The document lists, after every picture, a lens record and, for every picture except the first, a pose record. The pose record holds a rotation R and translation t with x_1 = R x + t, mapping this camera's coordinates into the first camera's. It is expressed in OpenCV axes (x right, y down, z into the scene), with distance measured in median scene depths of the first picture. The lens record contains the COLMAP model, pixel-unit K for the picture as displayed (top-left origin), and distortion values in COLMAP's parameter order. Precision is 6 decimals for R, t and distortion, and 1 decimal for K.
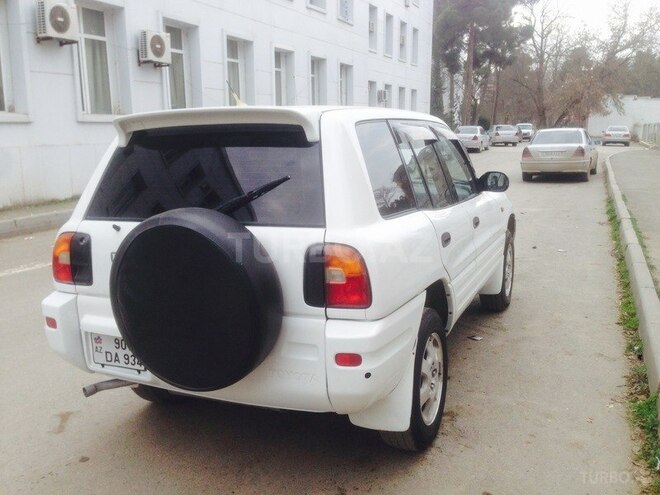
lens RADIAL K [[604.6, 0, 330.0], [0, 604.6, 247.5], [0, 0, 1]] dist [0.100803, -0.193170]
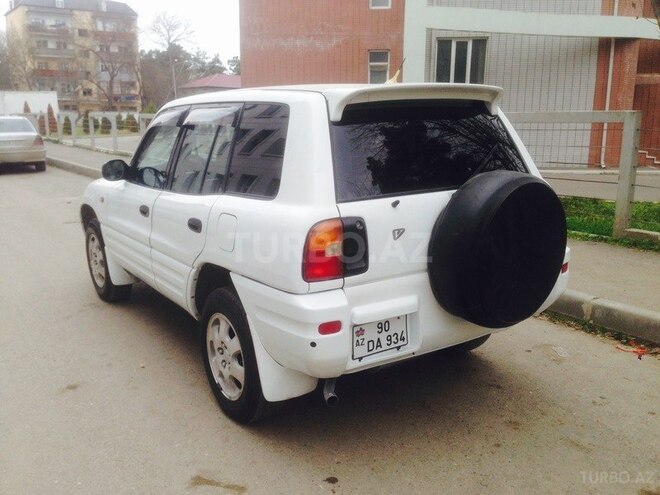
lens RADIAL K [[604.6, 0, 330.0], [0, 604.6, 247.5], [0, 0, 1]] dist [0.100803, -0.193170]
pose [[0.518431, -0.163731, 0.839298, -1.141644], [0.153205, 0.983402, 0.097208, -0.068176], [-0.841283, 0.078189, 0.534911, 0.542348]]
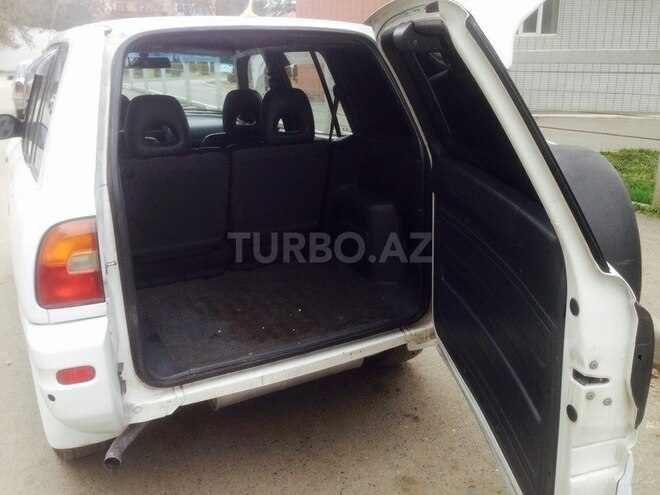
lens RADIAL K [[604.6, 0, 330.0], [0, 604.6, 247.5], [0, 0, 1]] dist [0.100803, -0.193170]
pose [[0.622910, -0.223540, 0.749675, -0.726722], [0.146935, 0.974681, 0.168544, -0.061781], [-0.768370, 0.005165, 0.639985, 0.431634]]
